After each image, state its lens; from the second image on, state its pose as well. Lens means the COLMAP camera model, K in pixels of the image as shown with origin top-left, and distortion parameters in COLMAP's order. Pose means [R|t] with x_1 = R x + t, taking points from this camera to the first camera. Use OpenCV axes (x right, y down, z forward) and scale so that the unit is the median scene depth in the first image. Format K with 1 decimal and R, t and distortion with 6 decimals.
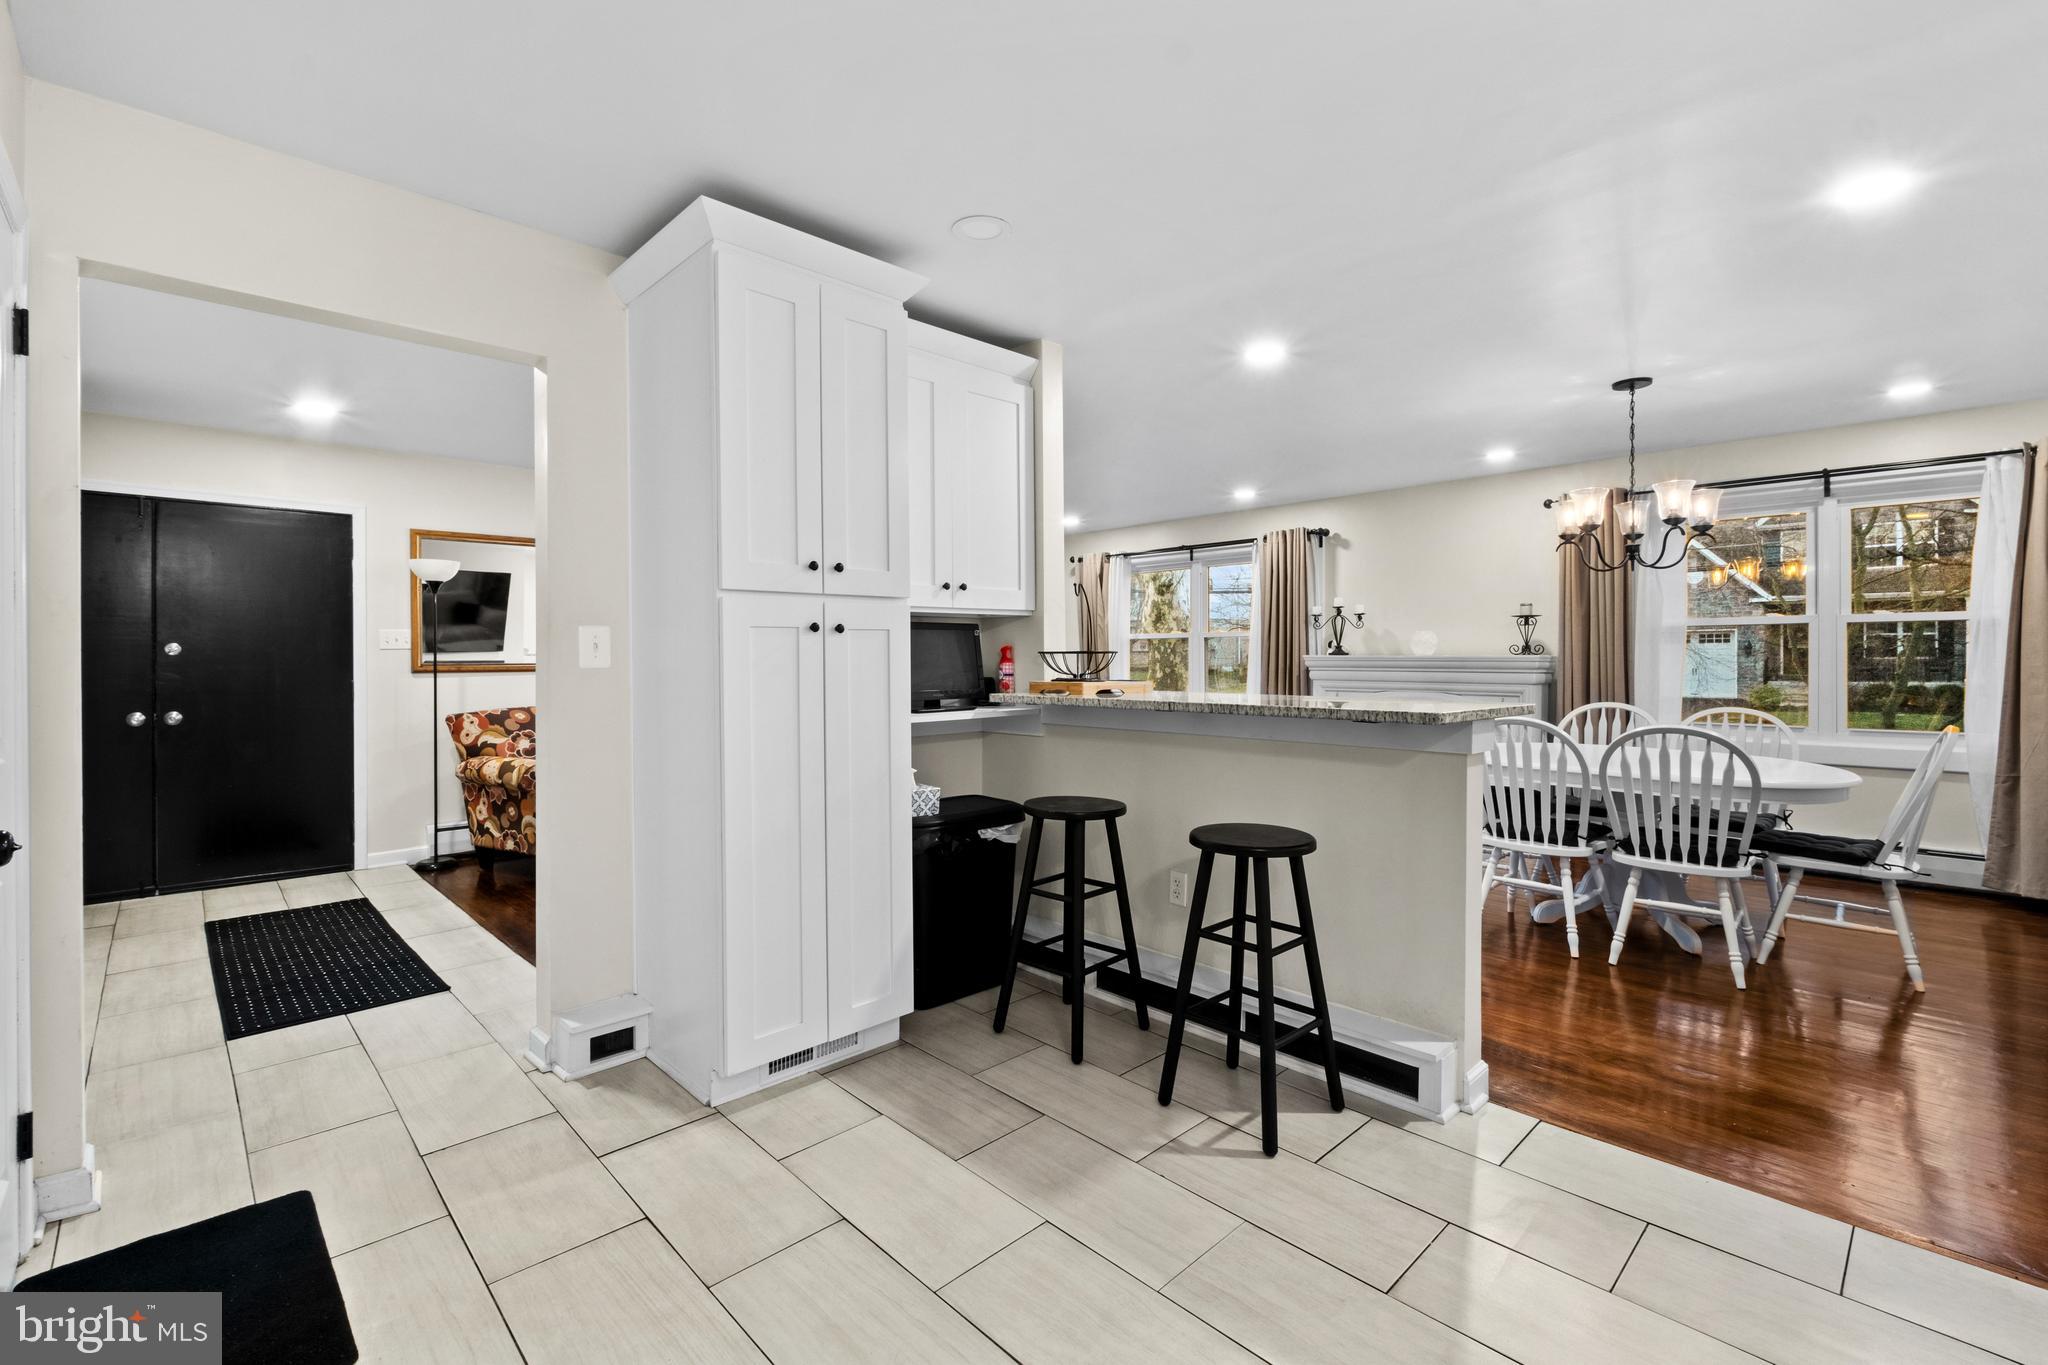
lens RADIAL K [[895.1, 0, 1032.2], [0, 895.1, 667.1], [0, 0, 1]] dist [0.000804, -0.002747]
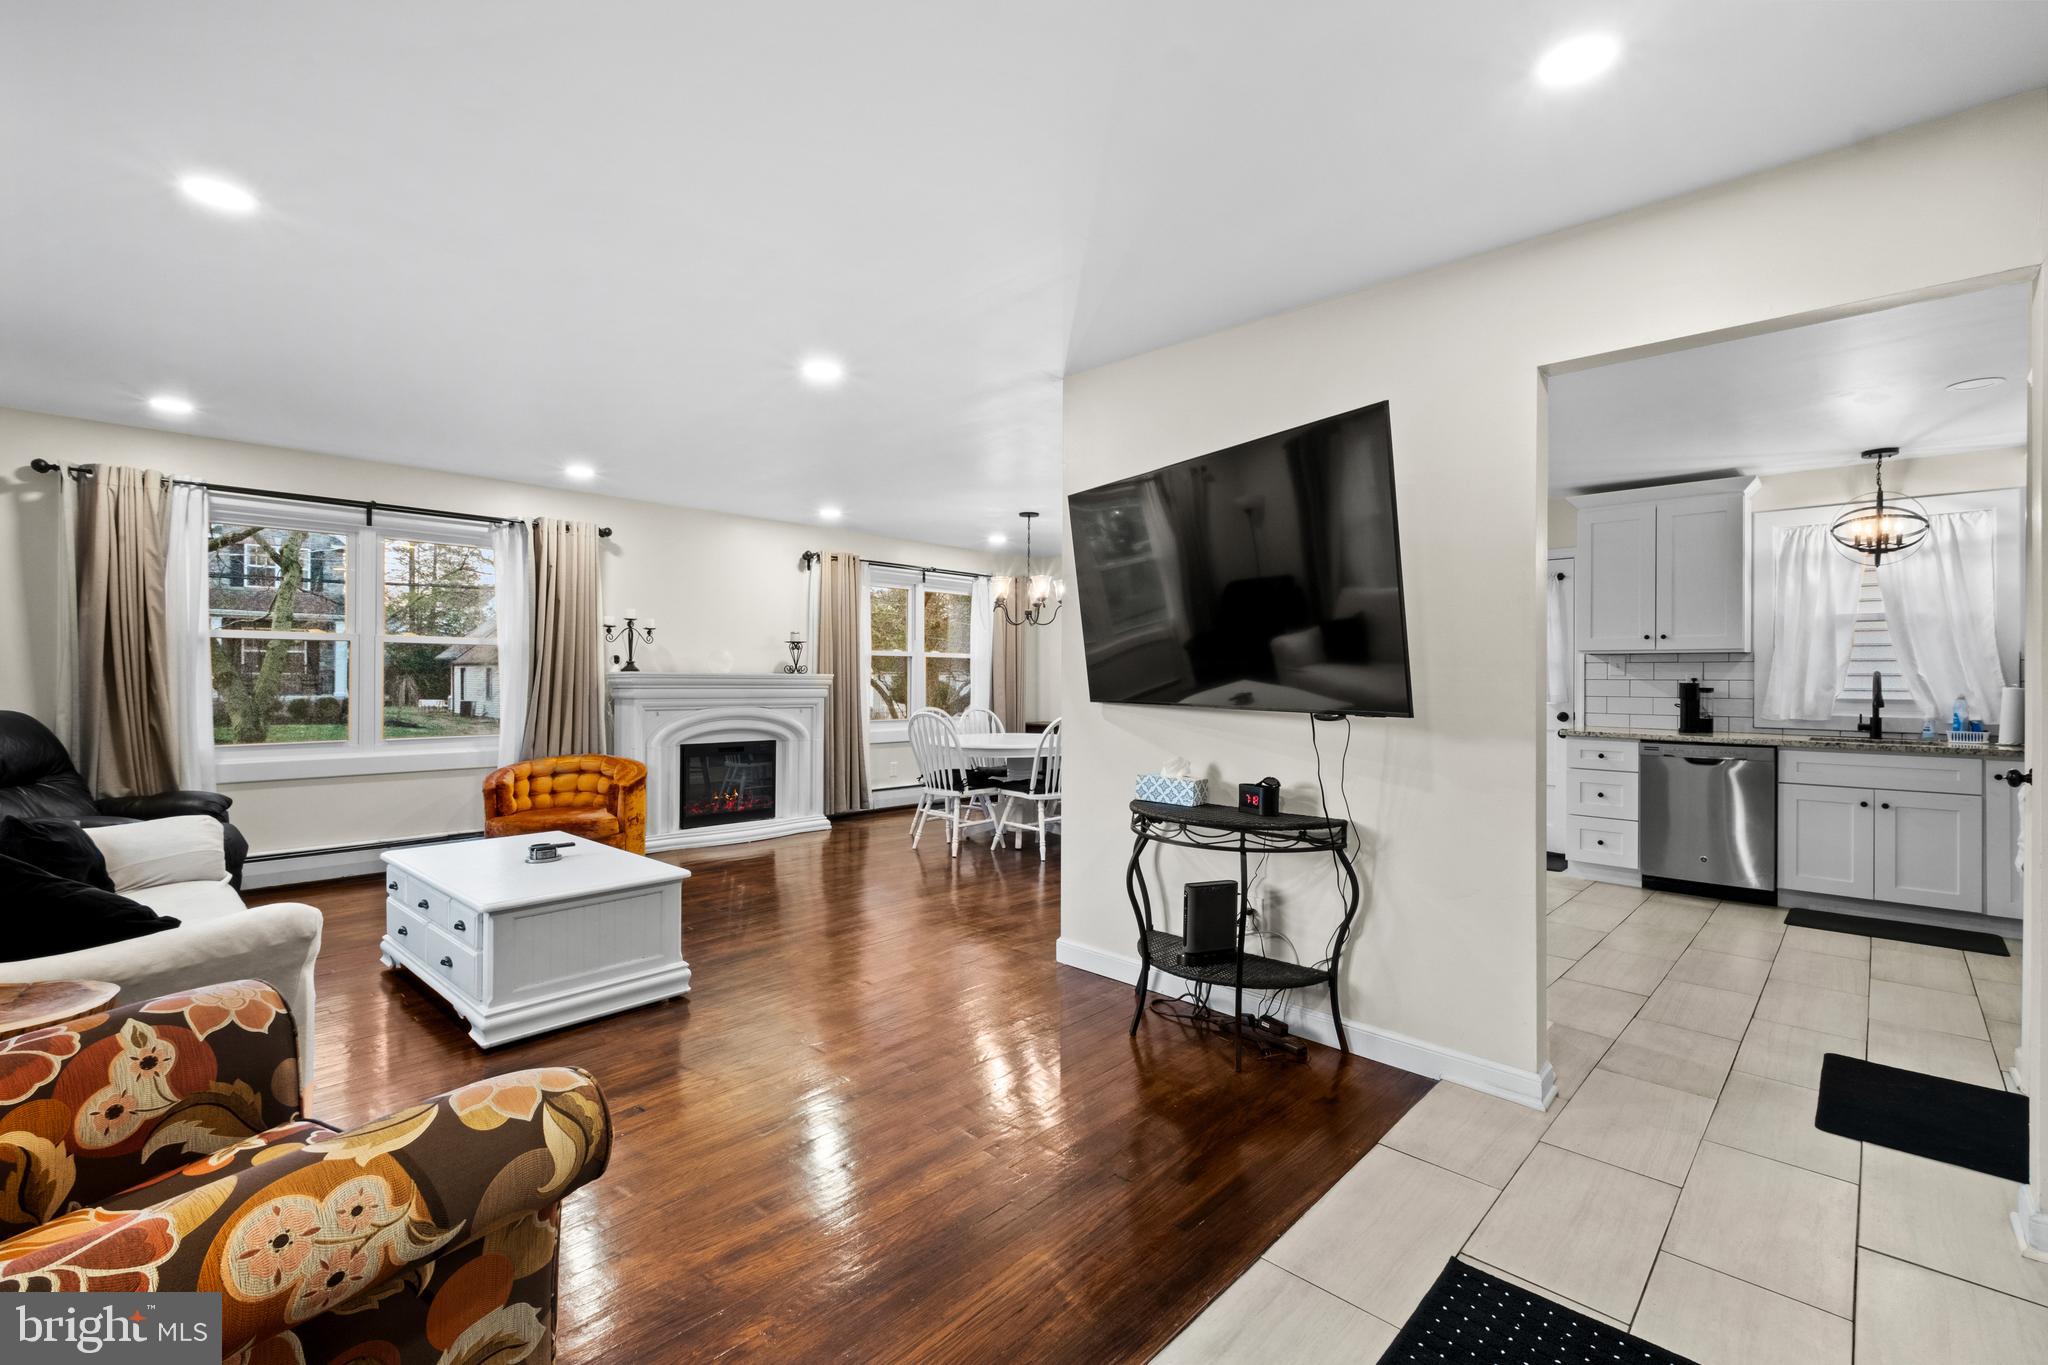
lens RADIAL K [[895.1, 0, 1021.4], [0, 895.1, 679.8], [0, 0, 1]] dist [0.000804, -0.002747]
pose [[-0.032949, 0.000132, 0.999457, -0.819116], [0.001887, 0.999998, -0.000070, -0.005411], [-0.999455, 0.001883, -0.032949, 0.873908]]
